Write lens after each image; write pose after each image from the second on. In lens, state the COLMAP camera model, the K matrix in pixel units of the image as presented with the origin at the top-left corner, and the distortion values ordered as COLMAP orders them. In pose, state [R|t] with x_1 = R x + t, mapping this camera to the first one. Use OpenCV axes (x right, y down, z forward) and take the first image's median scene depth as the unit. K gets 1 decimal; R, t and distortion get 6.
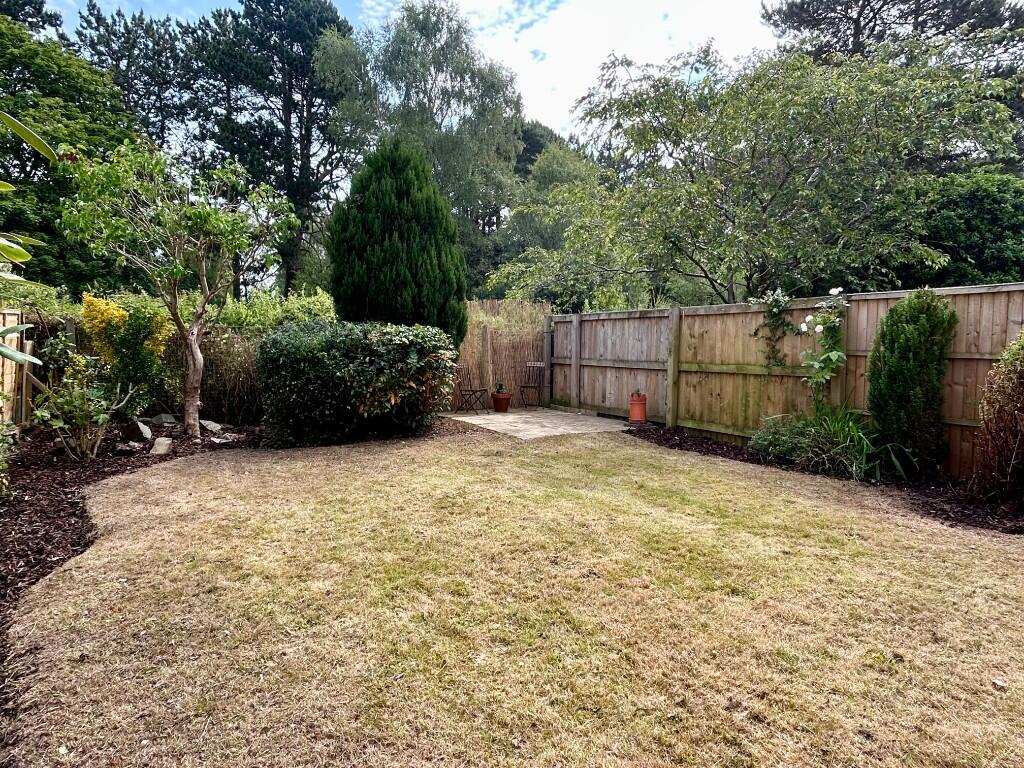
lens RADIAL K [[600.1, 0, 510.5], [0, 600.1, 383.8], [0, 0, 1]] dist [-0.000857, 0.003044]
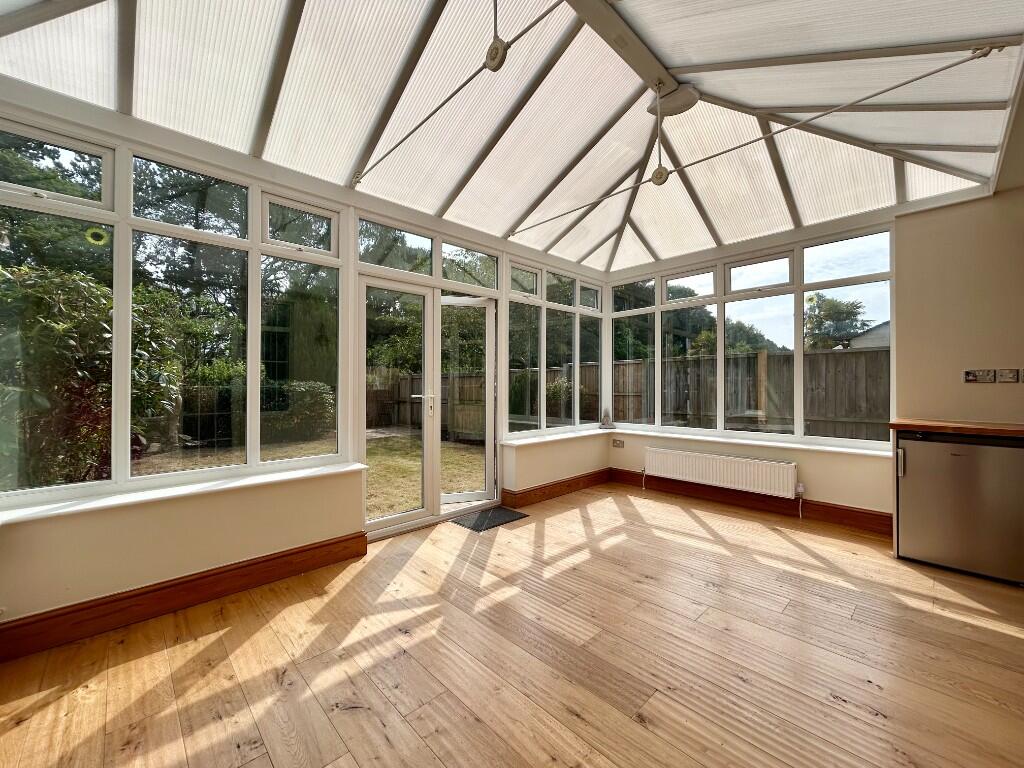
lens RADIAL K [[408.9, 0, 515.5], [0, 408.9, 385.5], [0, 0, 1]] dist [-0.001717, -0.000546]
pose [[0.971039, 0.000893, 0.238919, 0.125805], [0.017068, 0.997179, -0.073099, 0.017438], [-0.238310, 0.075060, 0.968284, -0.321418]]
